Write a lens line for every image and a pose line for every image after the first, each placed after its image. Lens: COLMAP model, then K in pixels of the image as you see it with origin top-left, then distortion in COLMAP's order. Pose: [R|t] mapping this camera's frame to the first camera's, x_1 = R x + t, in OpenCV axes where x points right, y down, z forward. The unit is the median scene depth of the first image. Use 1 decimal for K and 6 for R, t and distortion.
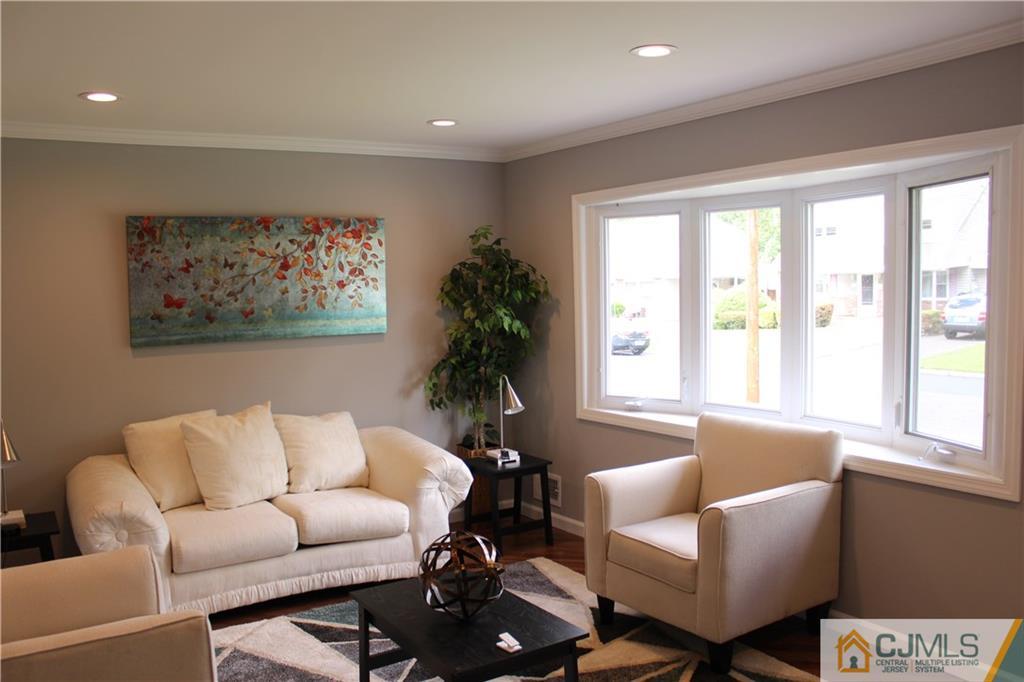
lens RADIAL K [[847.8, 0, 527.2], [0, 847.8, 340.2], [0, 0, 1]] dist [-0.166707, 0.133817]
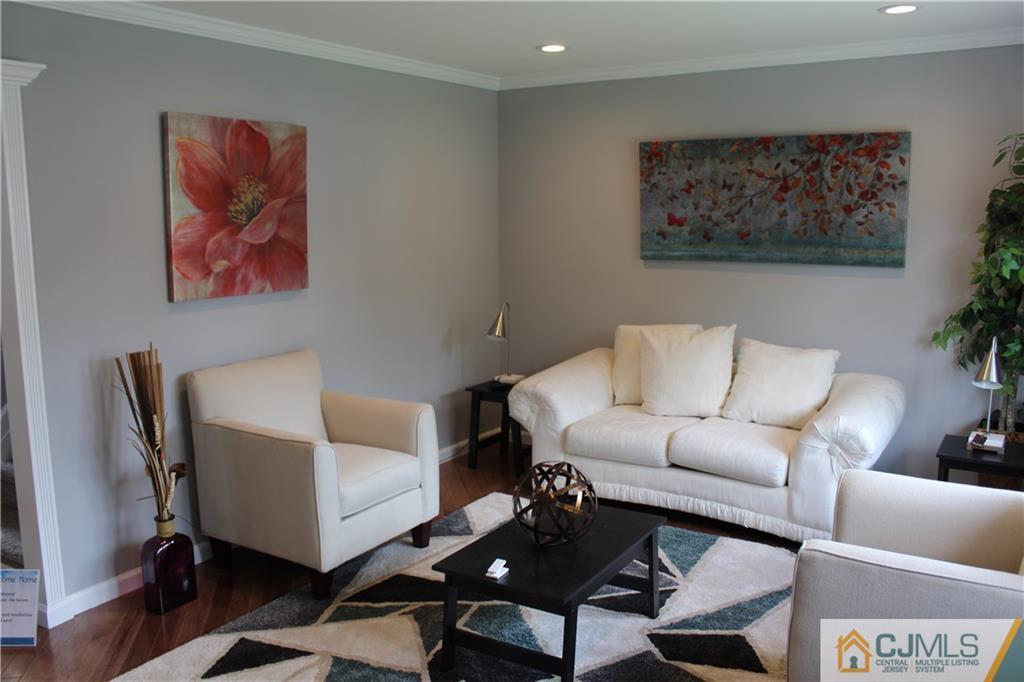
lens RADIAL K [[856.3, 0, 512.0], [0, 856.3, 341.0], [0, 0, 1]] dist [-0.174538, 0.163012]
pose [[0.404630, 0.157910, -0.900744, 0.489902], [-0.062824, 0.987451, 0.144889, -0.036286], [0.912320, -0.002038, 0.409473, 0.335819]]
